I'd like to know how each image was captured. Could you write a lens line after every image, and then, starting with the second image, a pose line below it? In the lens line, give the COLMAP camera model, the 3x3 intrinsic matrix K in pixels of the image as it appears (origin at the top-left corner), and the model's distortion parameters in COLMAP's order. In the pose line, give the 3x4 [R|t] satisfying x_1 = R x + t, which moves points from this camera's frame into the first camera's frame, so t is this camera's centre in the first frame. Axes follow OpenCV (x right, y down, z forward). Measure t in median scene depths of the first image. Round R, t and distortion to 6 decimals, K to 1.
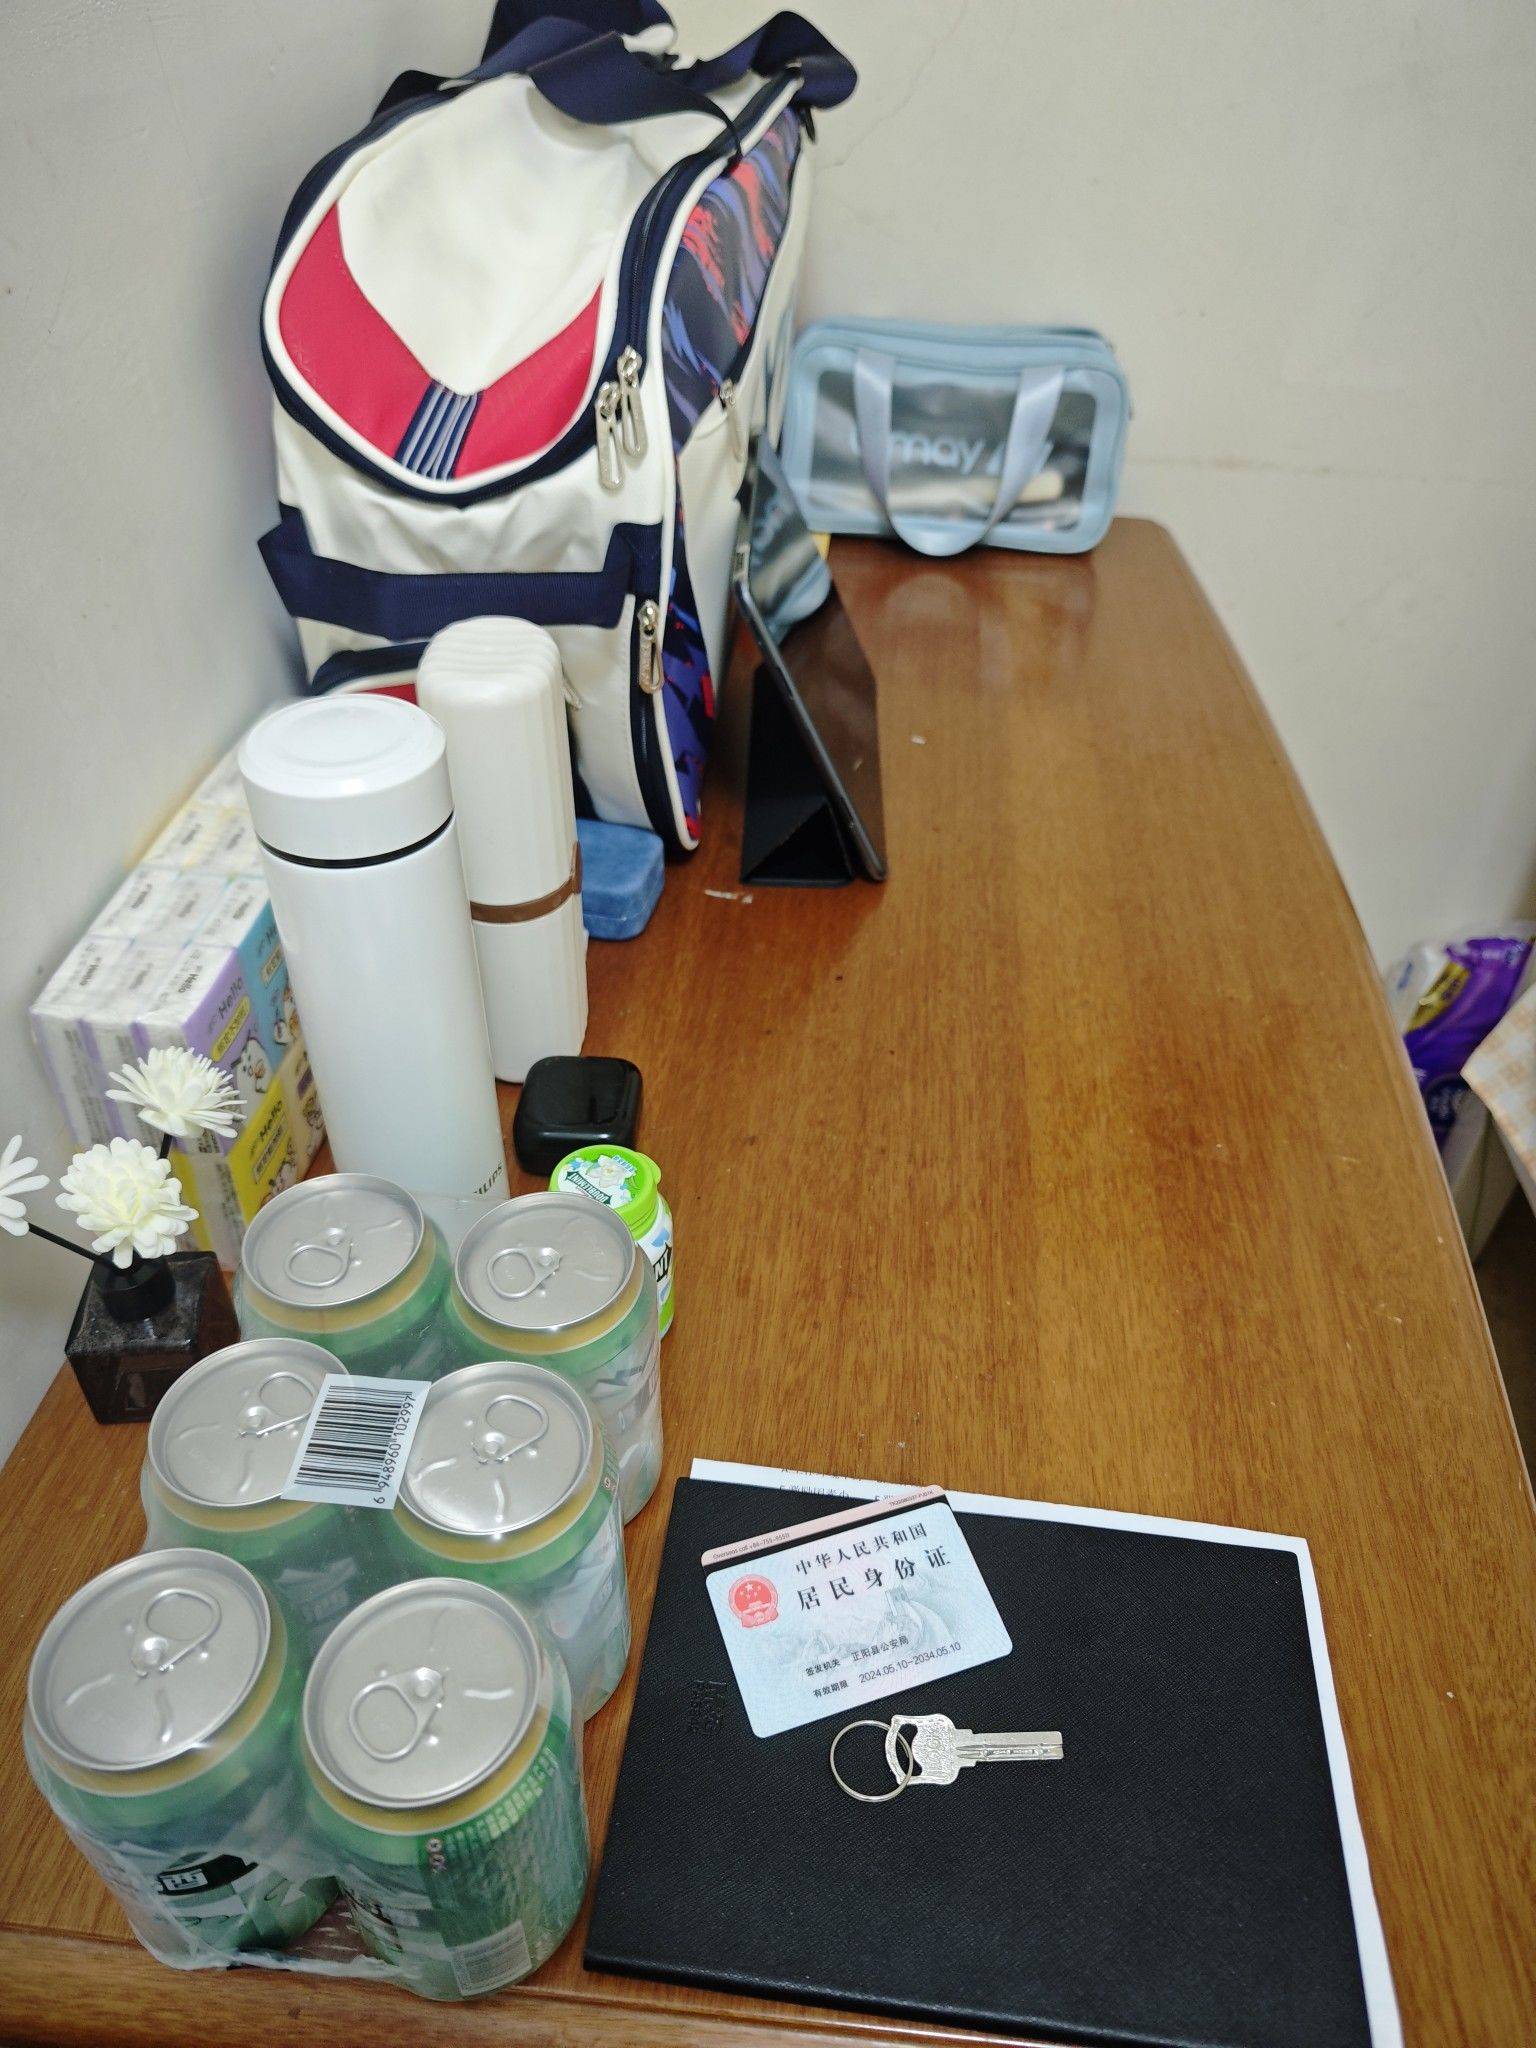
lens RADIAL K [[1409.1, 0, 768.0], [0, 1409.1, 1024.0], [0, 0, 1]] dist [-0.007260, 0.001202]
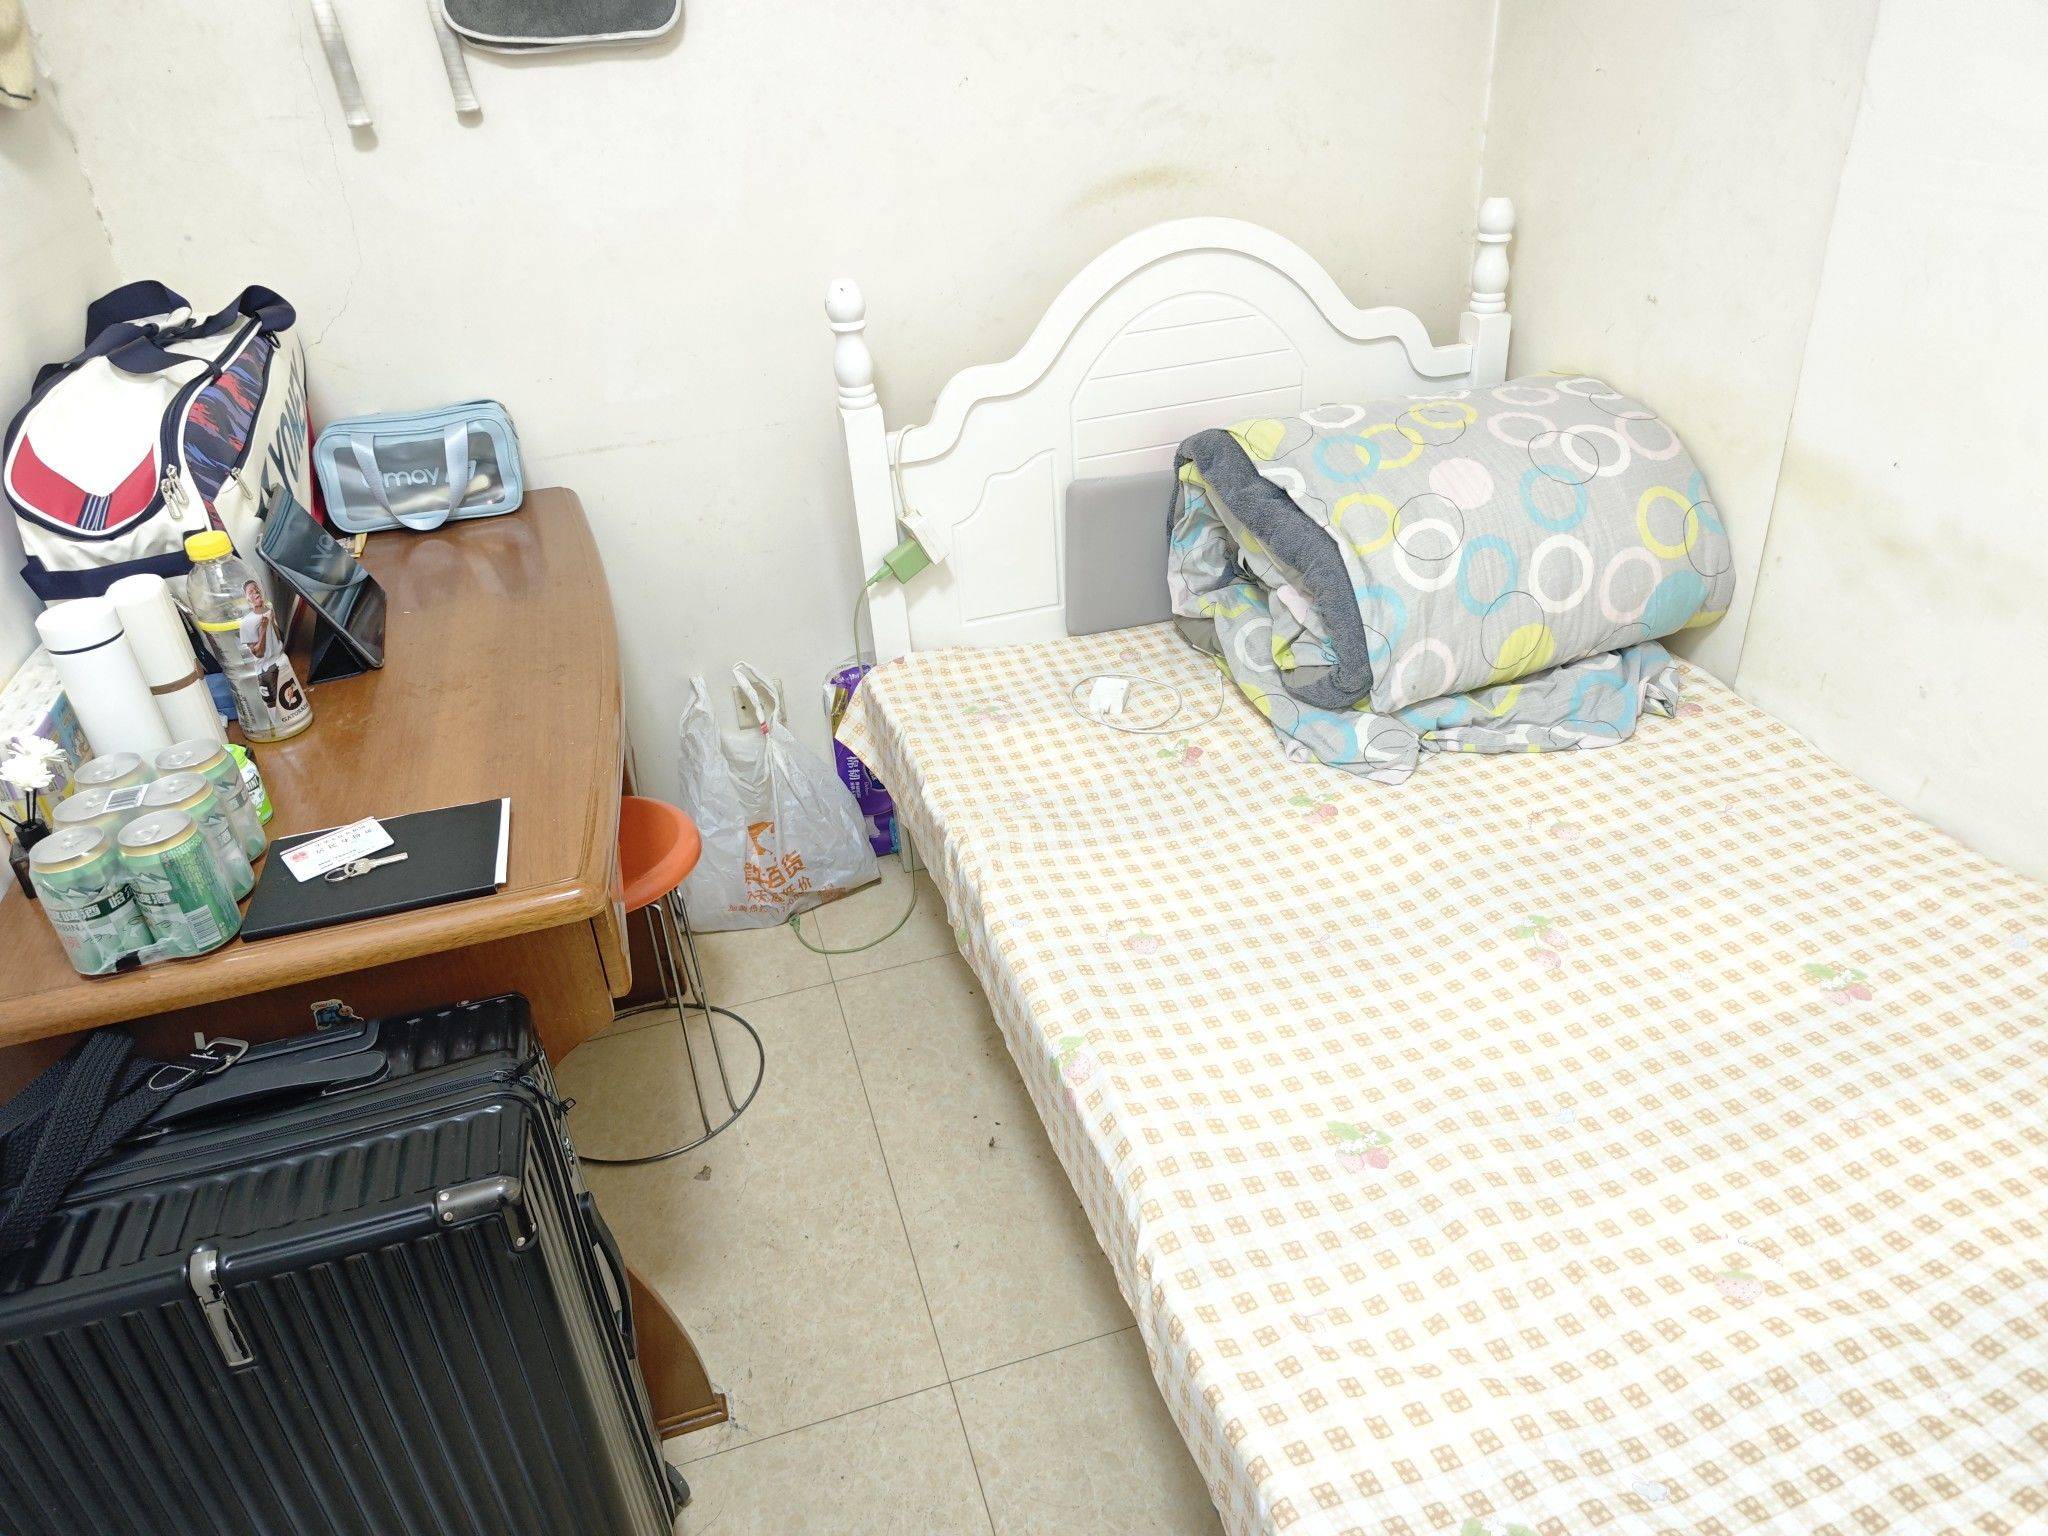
lens RADIAL K [[1381.9, 0, 1024.0], [0, 1381.9, 768.0], [0, 0, 1]] dist [-0.009849, -0.007863]
pose [[0.918188, -0.264685, 0.294740, 0.404776], [0.309707, 0.943546, -0.117484, 0.734430], [-0.247005, 0.199155, 0.948328, -1.481100]]
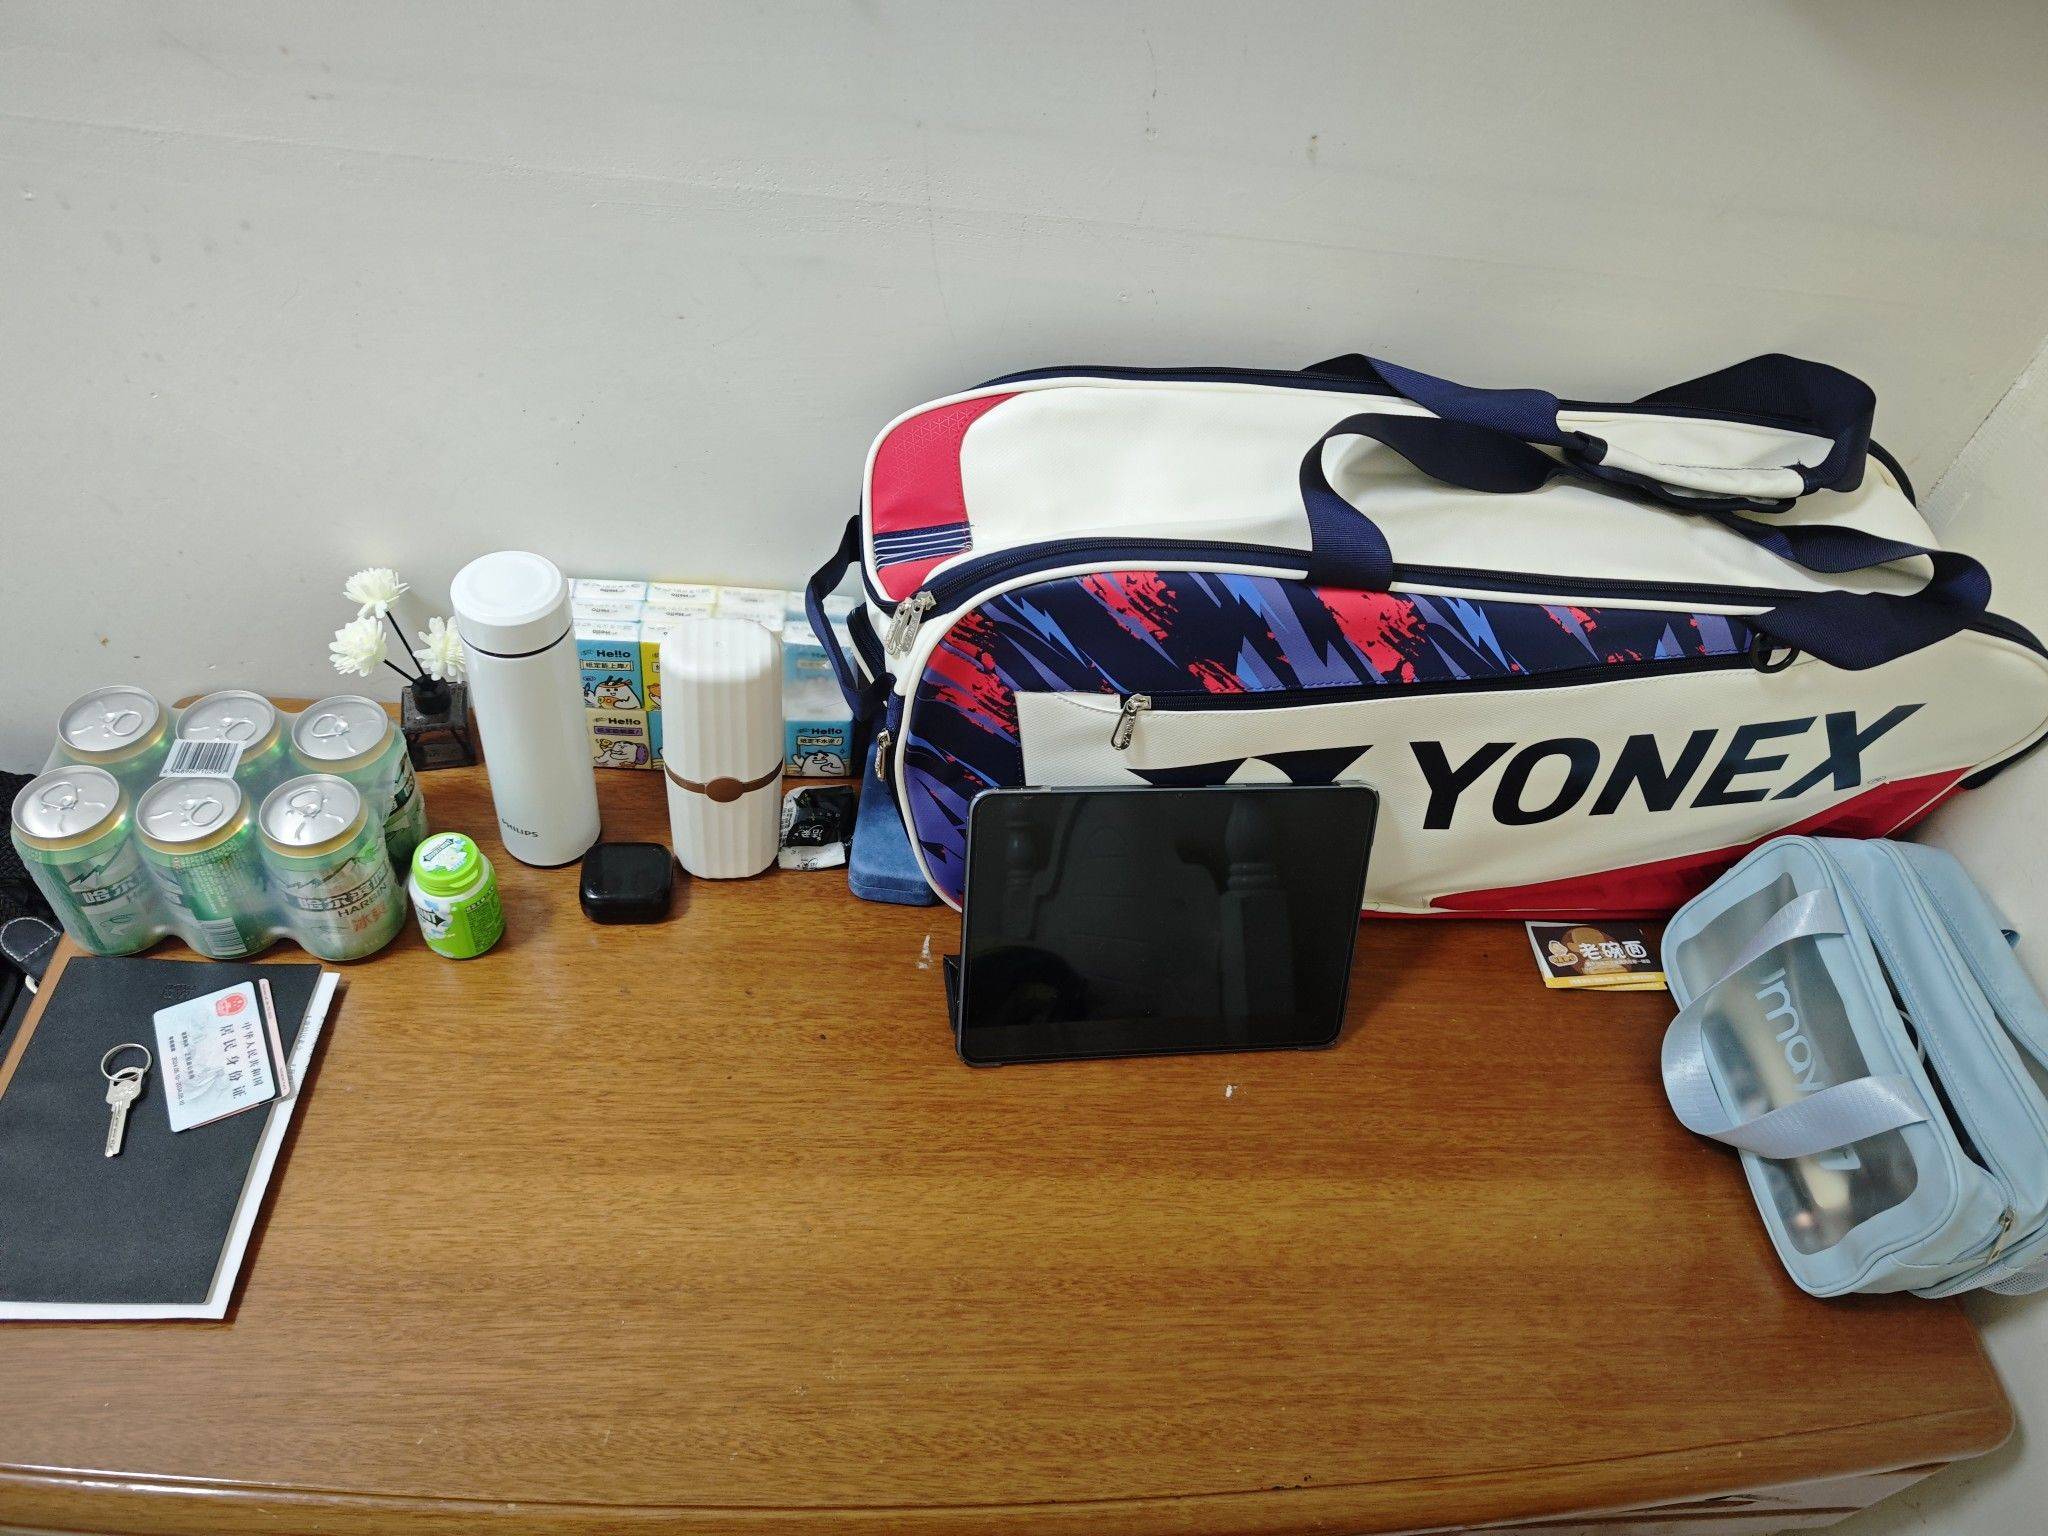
lens RADIAL K [[1409.1, 0, 1025.8], [0, 1409.1, 728.8], [0, 0, 1]] dist [-0.007260, 0.001202]
pose [[0.174227, 0.715179, -0.676878, 0.838563], [-0.724288, 0.558770, 0.403958, -0.938494], [0.667122, 0.419874, 0.615349, 0.282982]]
